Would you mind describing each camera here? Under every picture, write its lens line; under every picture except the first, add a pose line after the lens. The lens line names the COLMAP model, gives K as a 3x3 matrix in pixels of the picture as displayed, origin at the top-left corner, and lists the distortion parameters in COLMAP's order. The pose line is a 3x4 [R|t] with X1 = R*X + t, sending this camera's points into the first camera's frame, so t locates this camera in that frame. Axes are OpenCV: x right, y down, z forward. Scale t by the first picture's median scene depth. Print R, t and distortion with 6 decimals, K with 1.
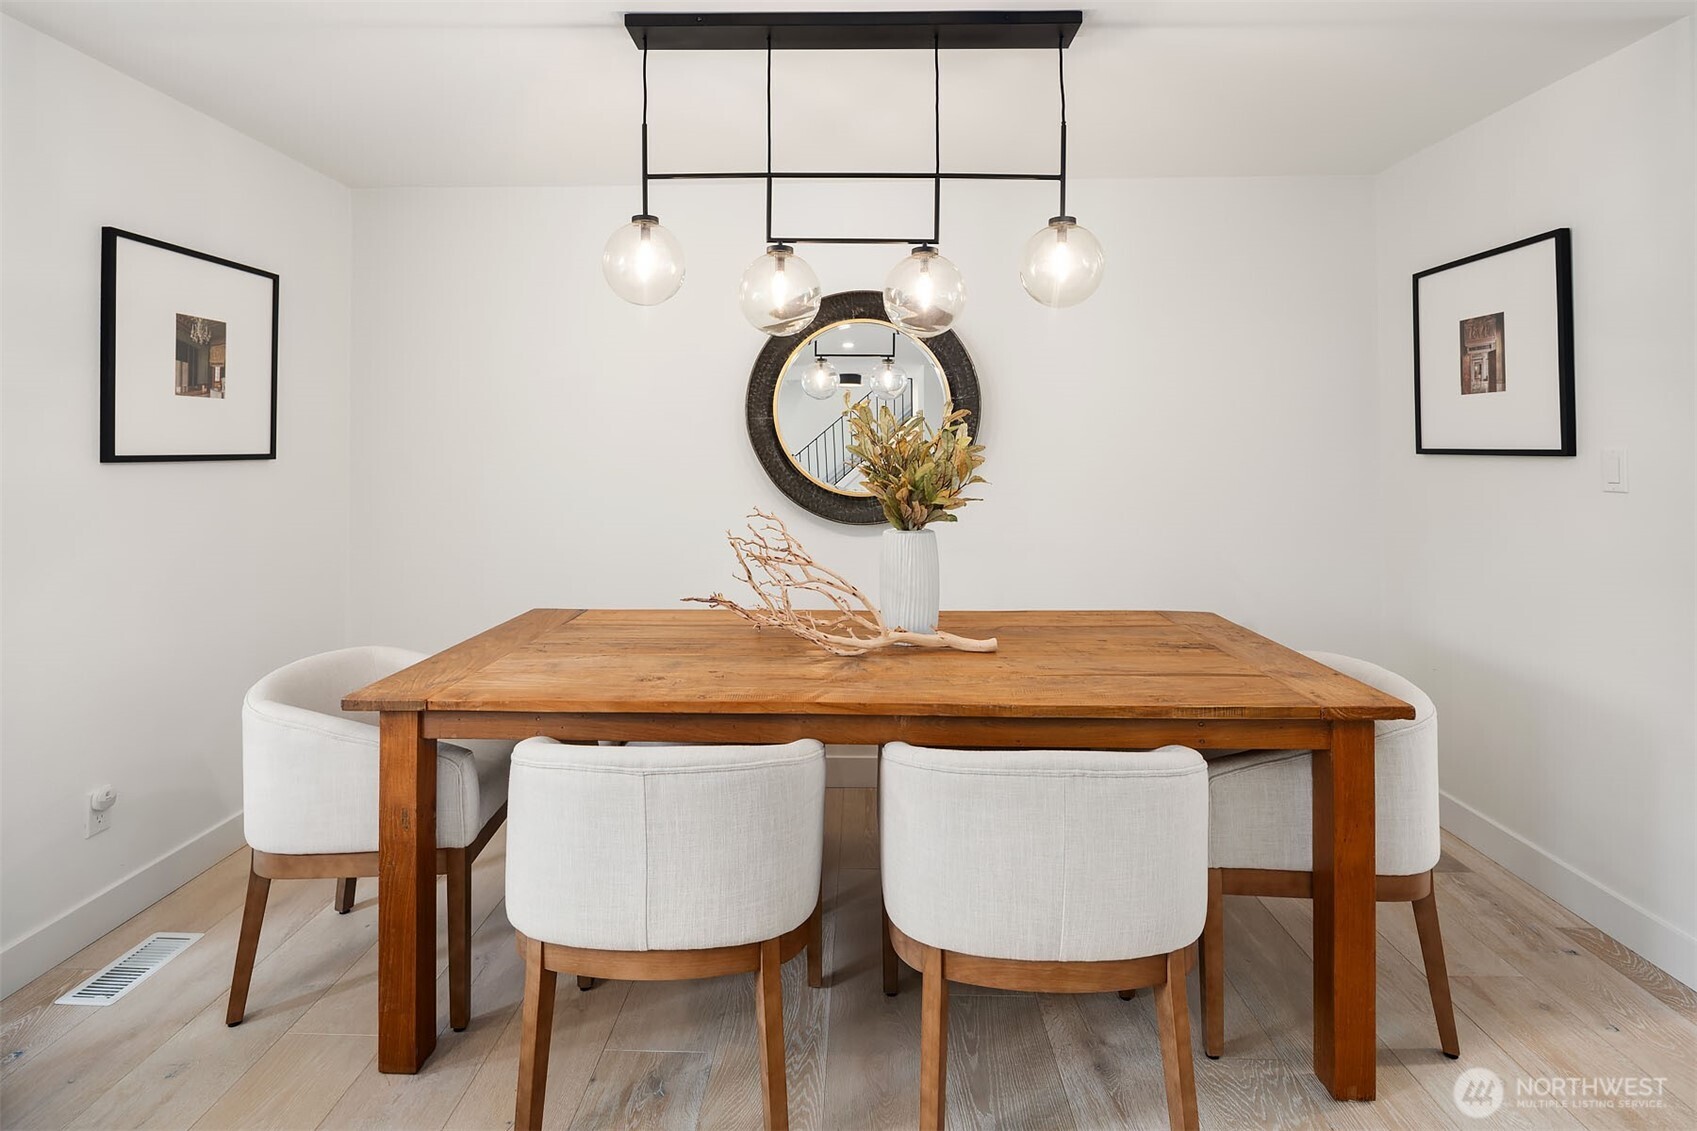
lens RADIAL K [[853.2, 0, 848.5], [0, 853.2, 565.5], [0, 0, 1]] dist [-0.000615, 0.000004]
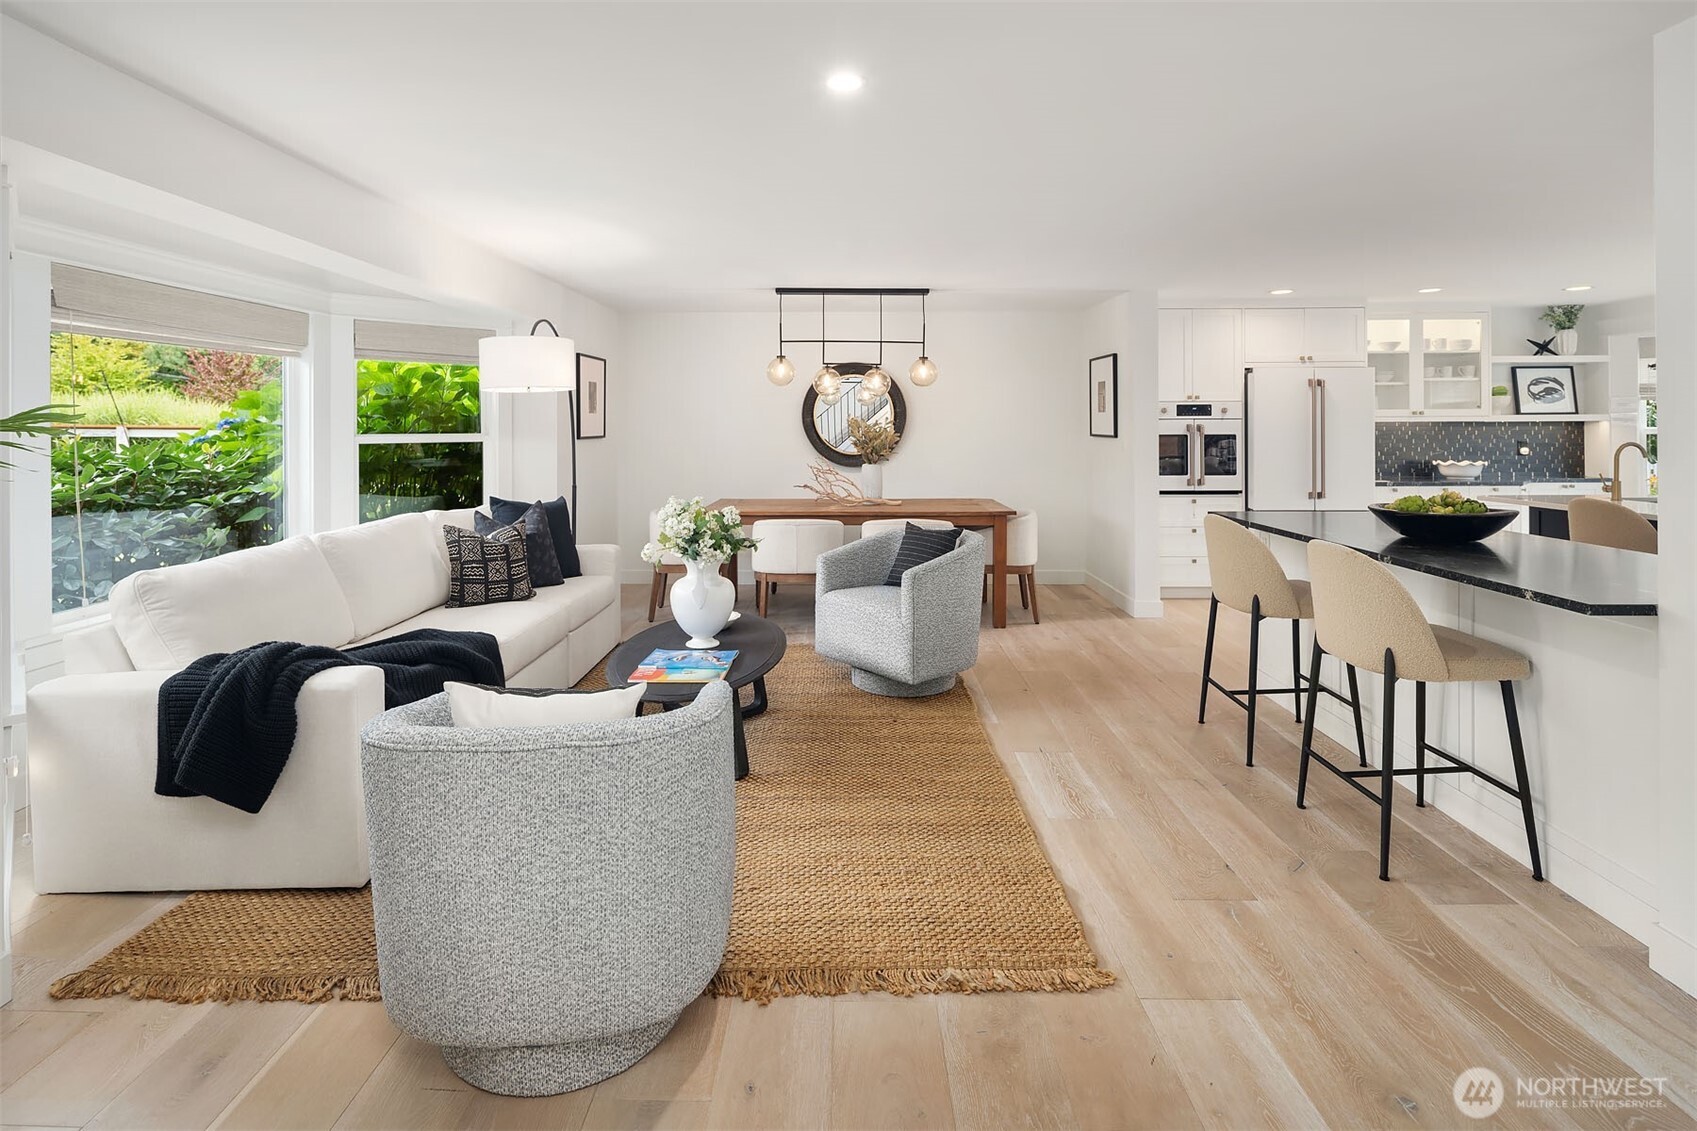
lens RADIAL K [[804.6, 0, 848.5], [0, 804.6, 565.5], [0, 0, 1]] dist [0.000961, 0.000343]
pose [[0.999980, -0.000169, 0.006264, -0.022325], [-0.000021, 0.999542, 0.030264, 0.202652], [-0.006266, -0.030264, 0.999522, -1.584044]]
